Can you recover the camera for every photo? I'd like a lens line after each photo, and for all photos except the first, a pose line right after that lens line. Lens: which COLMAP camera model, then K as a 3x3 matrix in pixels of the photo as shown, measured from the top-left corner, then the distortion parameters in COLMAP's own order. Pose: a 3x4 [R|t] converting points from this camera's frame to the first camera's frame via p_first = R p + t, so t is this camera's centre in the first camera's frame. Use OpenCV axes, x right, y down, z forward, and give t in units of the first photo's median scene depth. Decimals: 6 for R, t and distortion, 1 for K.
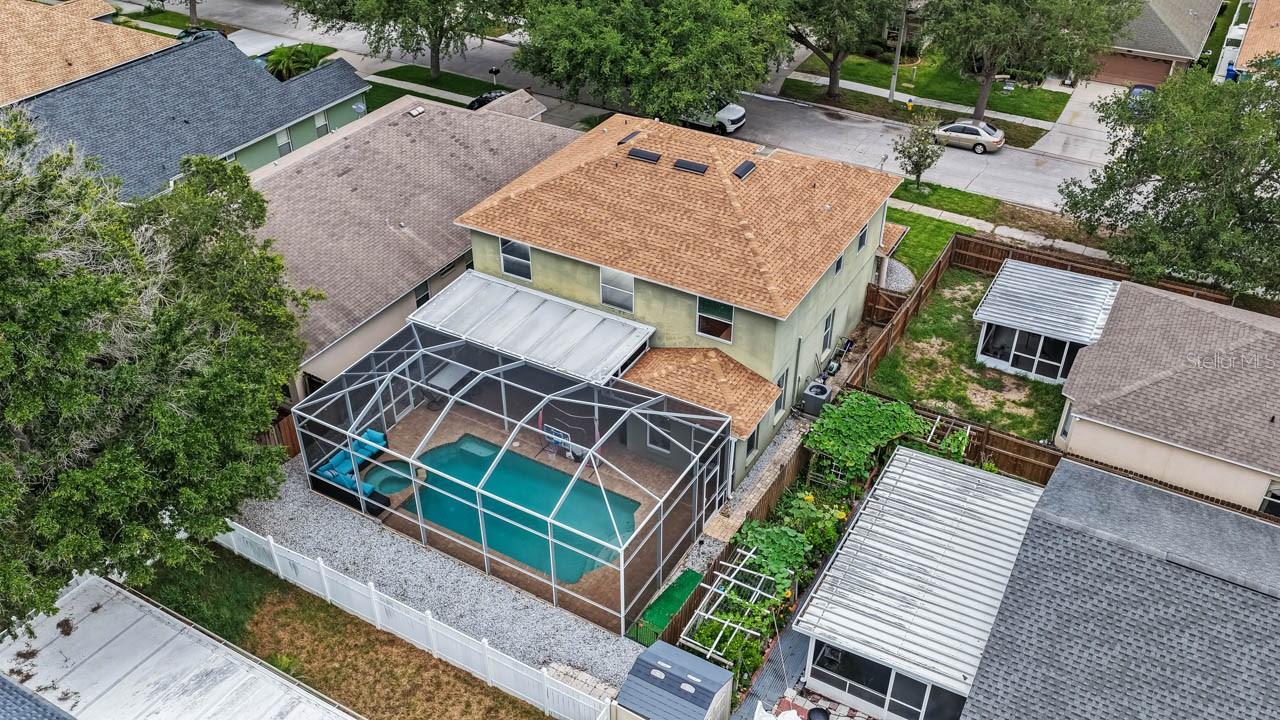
lens RADIAL K [[1059.6, 0, 640.0], [0, 1059.6, 360.0], [0, 0, 1]] dist [-0.007399, 0.017526]
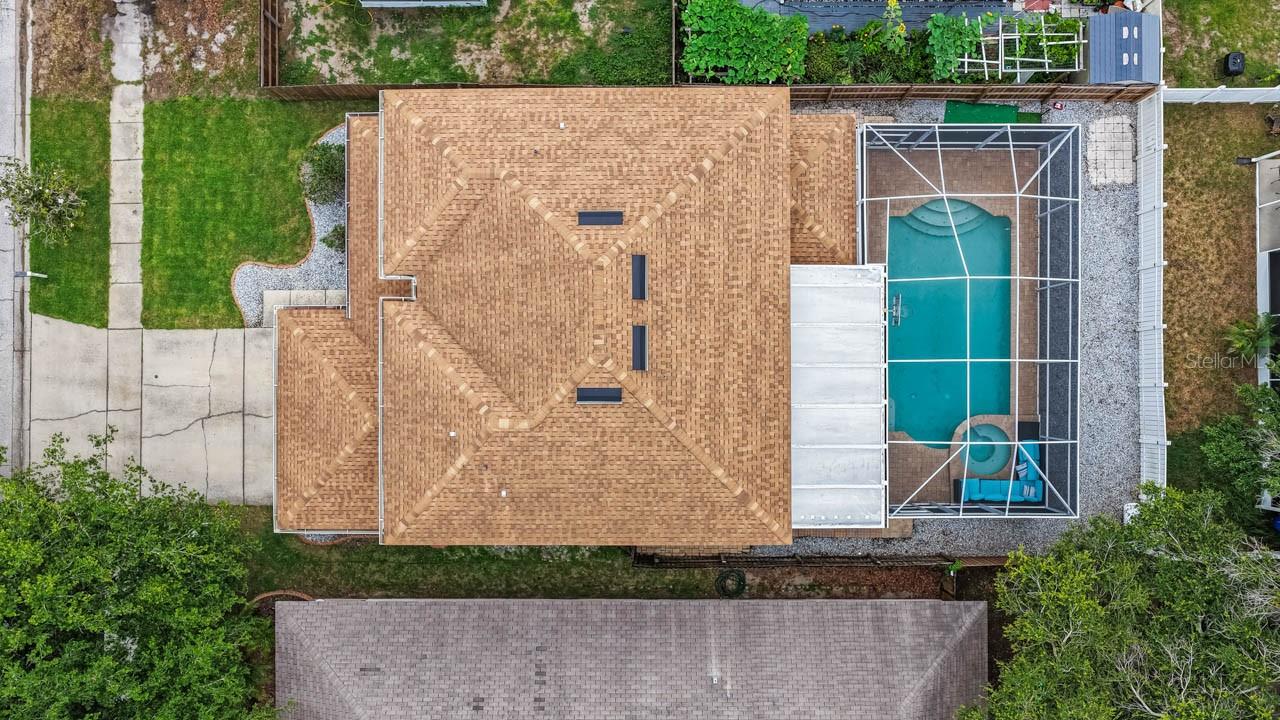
lens RADIAL K [[1059.6, 0, 640.0], [0, 1059.6, 360.0], [0, 0, 1]] dist [-0.007399, 0.017526]
pose [[-0.497343, -0.867368, 0.017938, -0.016534], [0.506521, -0.273525, 0.817692, -0.806904], [-0.704334, 0.415760, 0.575376, 0.586084]]
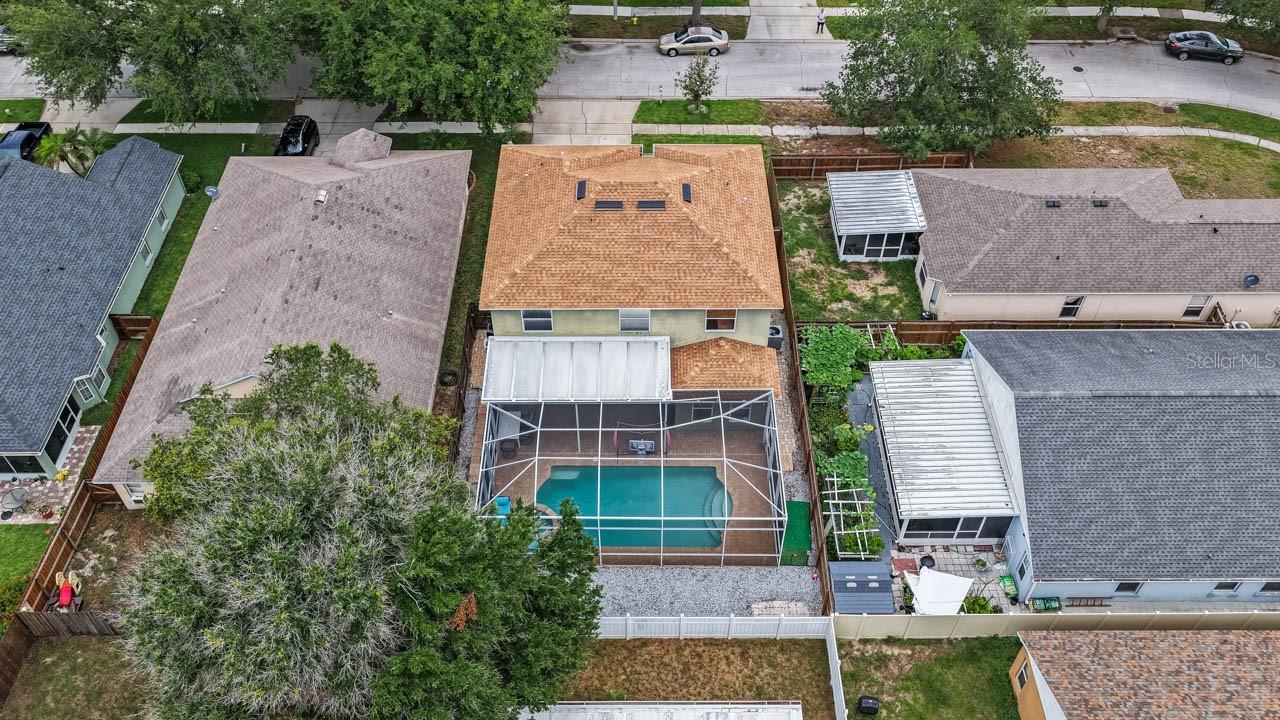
lens RADIAL K [[1059.6, 0, 640.0], [0, 1059.6, 360.0], [0, 0, 1]] dist [-0.007399, 0.017526]
pose [[0.866129, -0.368036, 0.338187, -0.451066], [0.288598, 0.920675, 0.262808, -0.343808], [-0.408083, -0.130025, 0.903638, -0.148827]]
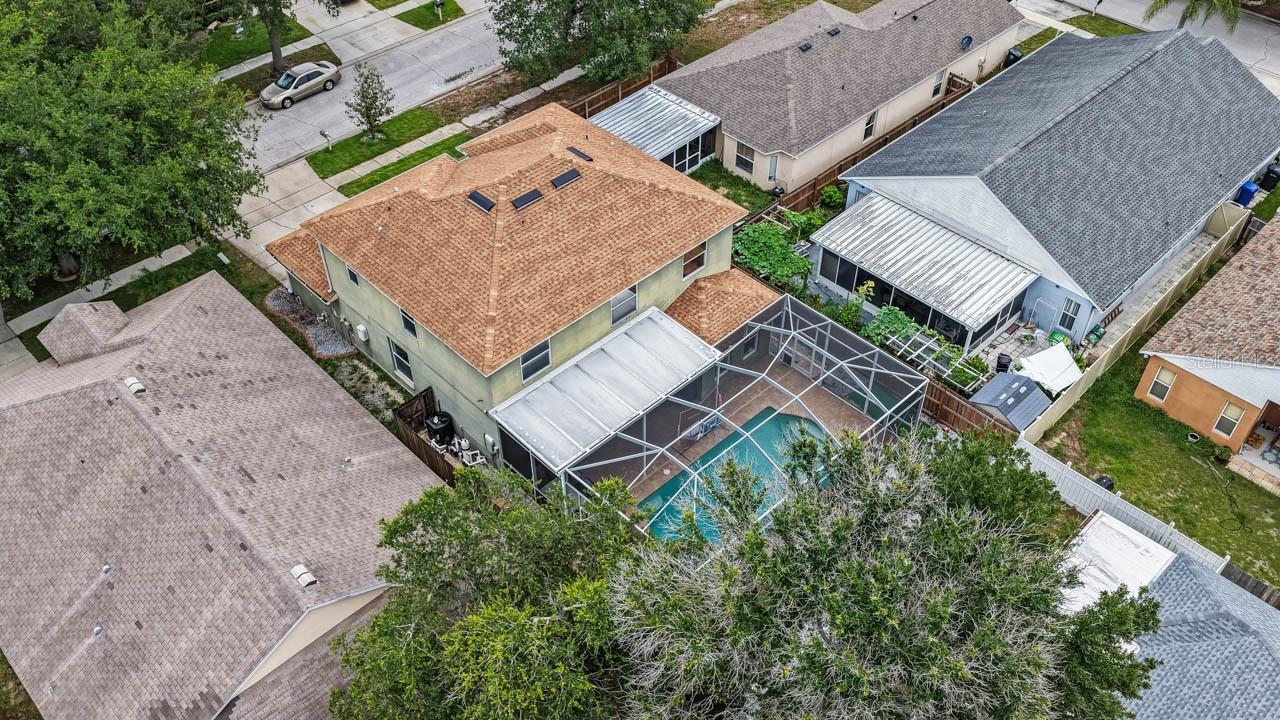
lens RADIAL K [[1059.6, 0, 640.0], [0, 1059.6, 360.0], [0, 0, 1]] dist [-0.007399, 0.017526]
pose [[0.277247, -0.665738, 0.692768, -0.776119], [0.557175, 0.698816, 0.448568, -0.483902], [-0.782746, 0.261628, 0.564677, 0.390528]]
